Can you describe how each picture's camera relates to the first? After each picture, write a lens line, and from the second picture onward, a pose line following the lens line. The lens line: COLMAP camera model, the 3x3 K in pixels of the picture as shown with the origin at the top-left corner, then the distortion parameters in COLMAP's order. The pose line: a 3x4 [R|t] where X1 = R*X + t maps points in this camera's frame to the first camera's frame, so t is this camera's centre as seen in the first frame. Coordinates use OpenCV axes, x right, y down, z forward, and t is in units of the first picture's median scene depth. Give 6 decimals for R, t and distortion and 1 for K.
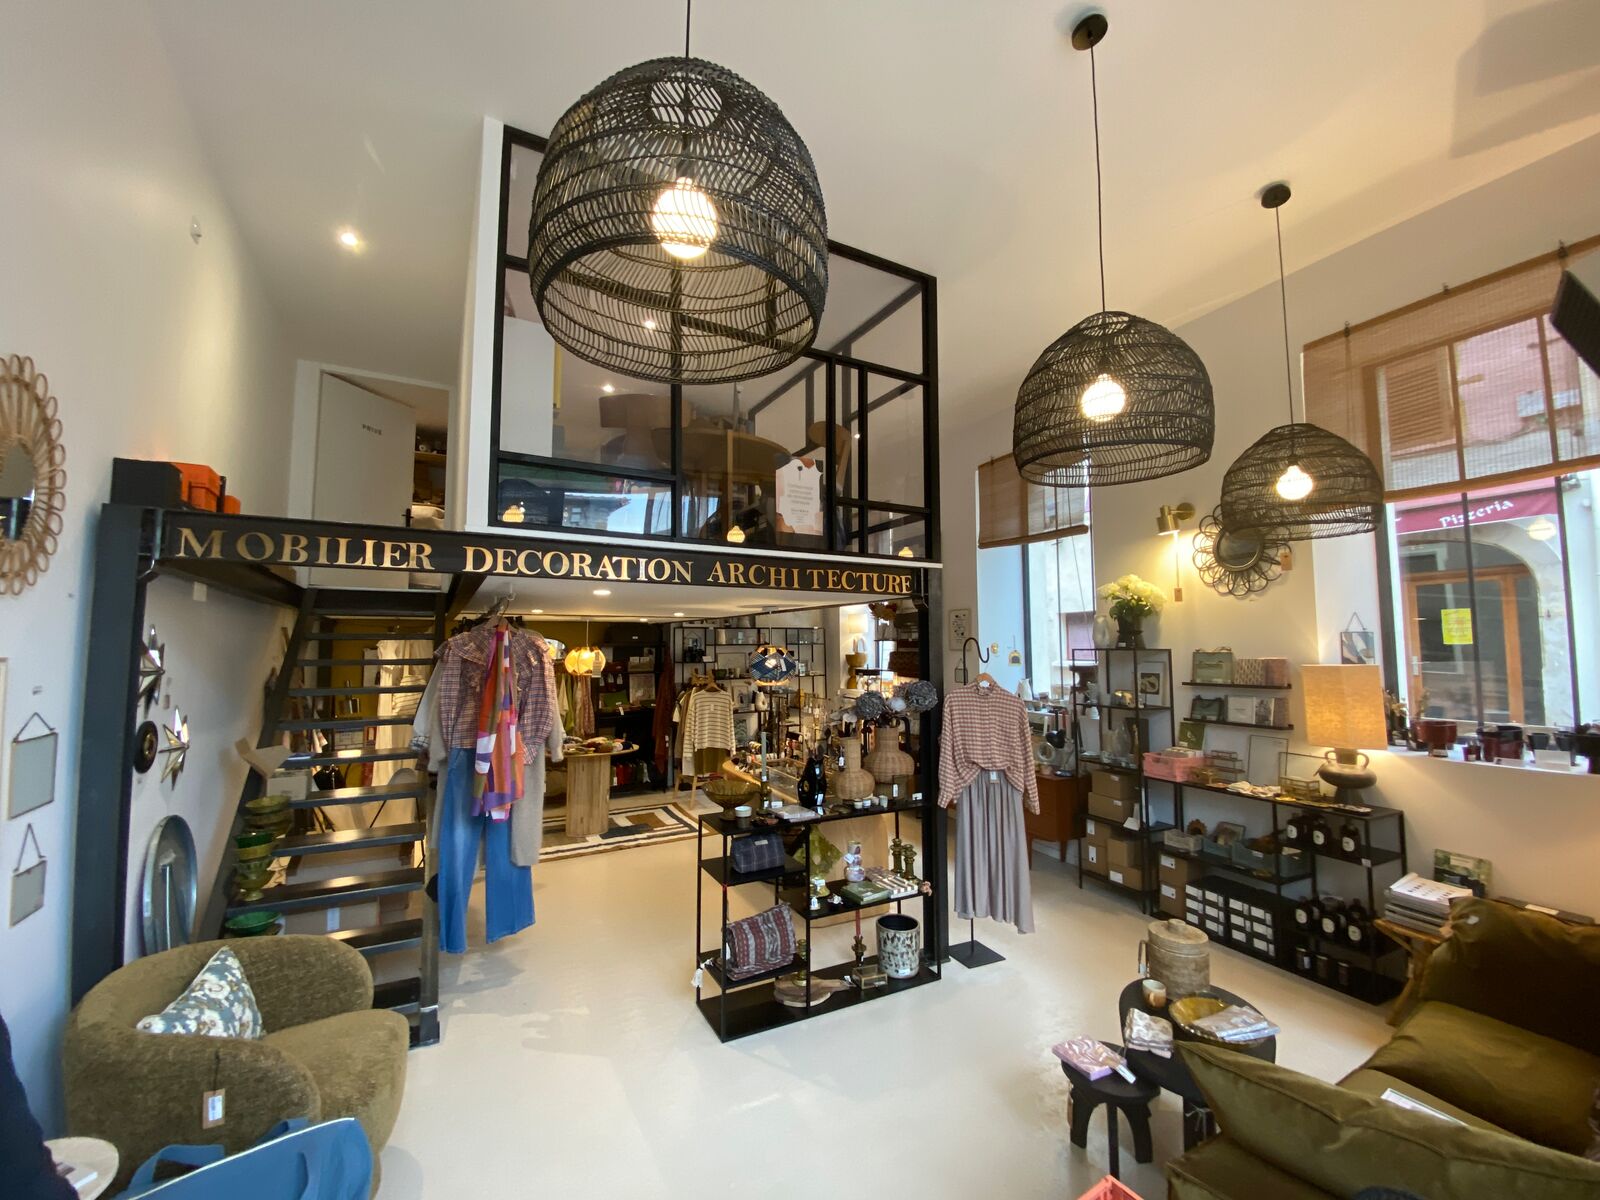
lens RADIAL K [[655.8, 0, 791.9], [0, 655.8, 583.1], [0, 0, 1]] dist [-0.004289, -0.009622]
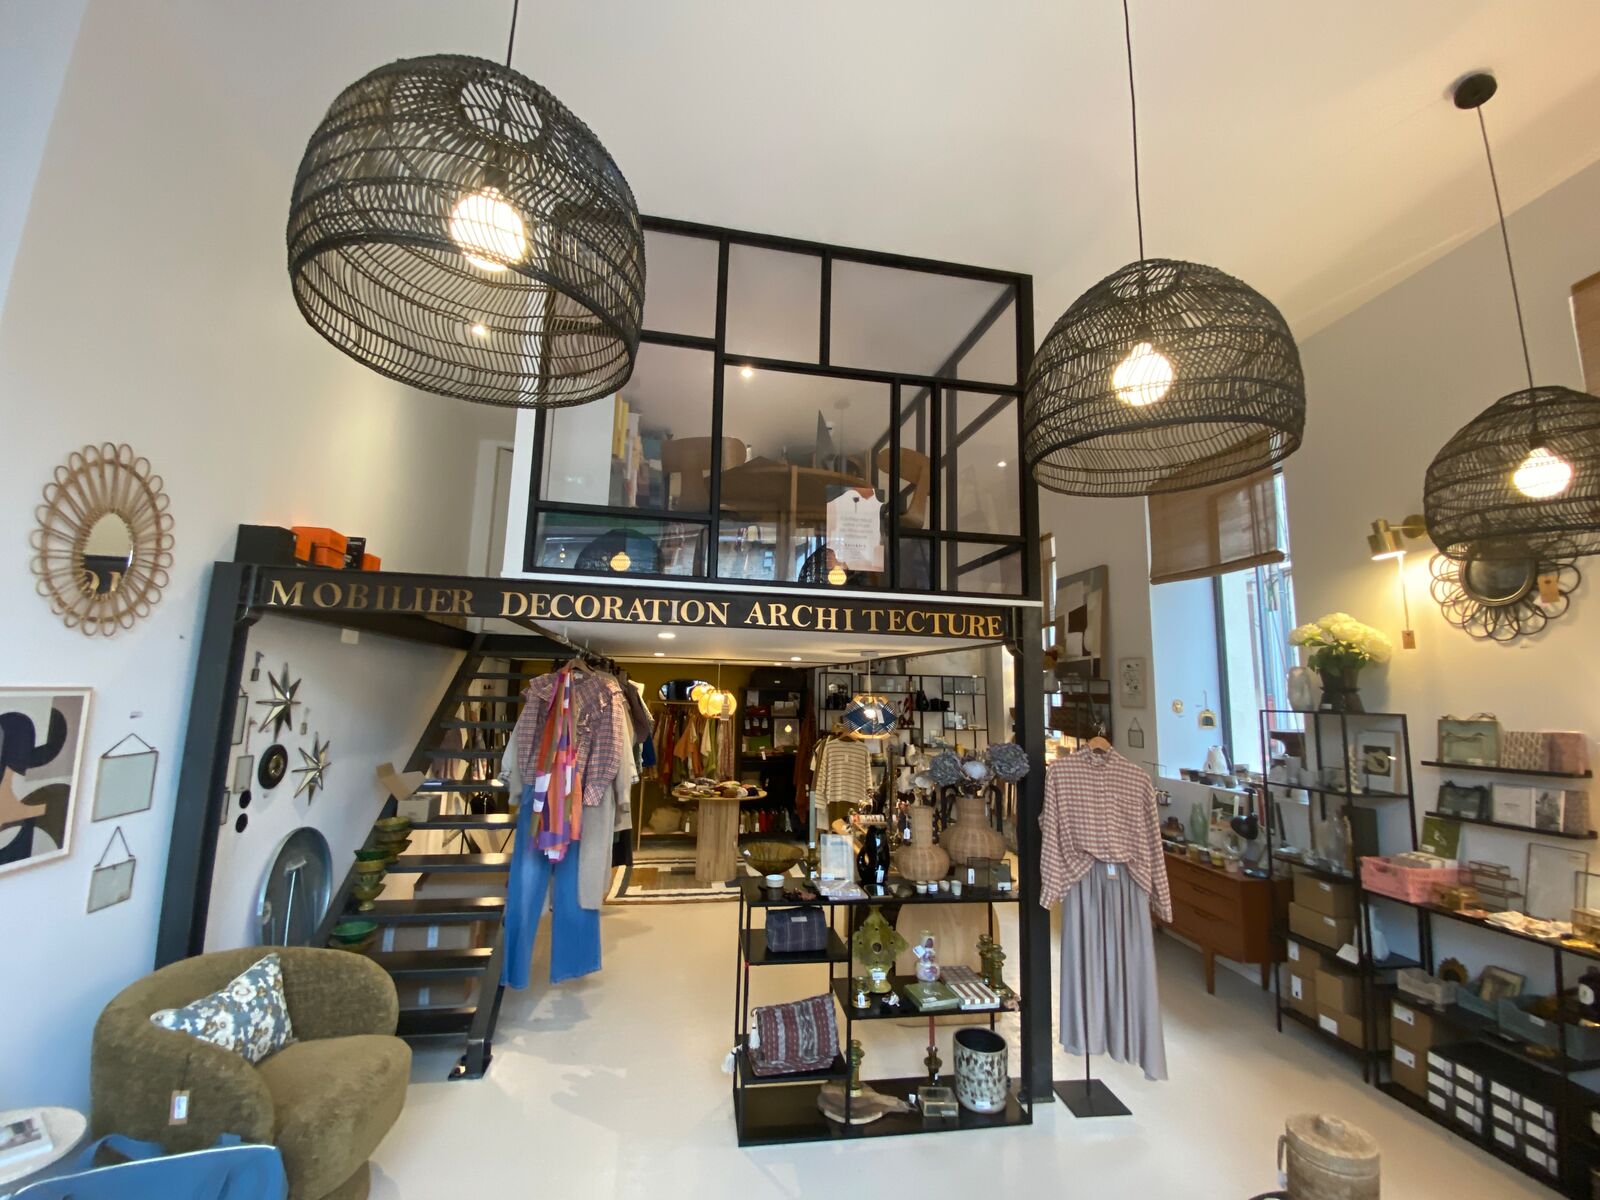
lens RADIAL K [[655.8, 0, 766.2], [0, 655.8, 583.2], [0, 0, 1]] dist [-0.004289, -0.009622]
pose [[0.947248, -0.025316, -0.319501, 0.184059], [0.003134, 0.997559, -0.069752, 0.004087], [0.320487, 0.065071, 0.945015, 0.105132]]
